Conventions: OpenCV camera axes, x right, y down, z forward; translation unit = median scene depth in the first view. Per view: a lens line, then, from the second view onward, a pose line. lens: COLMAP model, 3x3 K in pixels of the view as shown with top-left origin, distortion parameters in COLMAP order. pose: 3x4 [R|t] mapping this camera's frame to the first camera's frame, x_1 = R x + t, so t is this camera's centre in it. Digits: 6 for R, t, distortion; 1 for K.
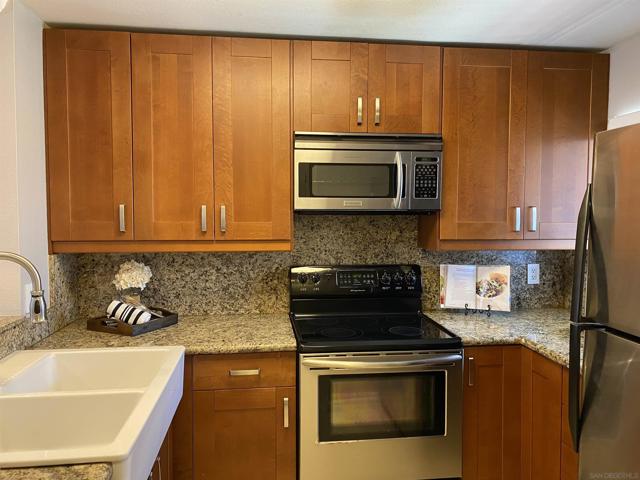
lens RADIAL K [[487.8, 0, 318.5], [0, 487.8, 229.8], [0, 0, 1]] dist [0.034440, -0.033379]
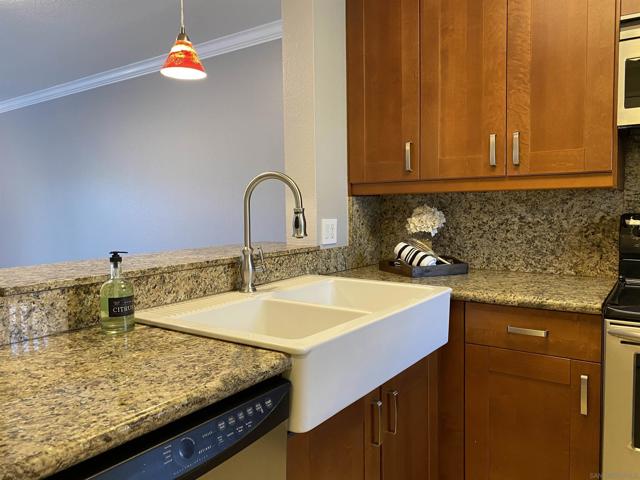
lens RADIAL K [[487.8, 0, 320.7], [0, 487.8, 236.6], [0, 0, 1]] dist [0.034440, -0.033379]
pose [[0.740404, 0.030215, -0.671482, 0.120201], [-0.010963, 0.999399, 0.032882, 0.101906], [0.672072, -0.016985, 0.740291, 0.164456]]
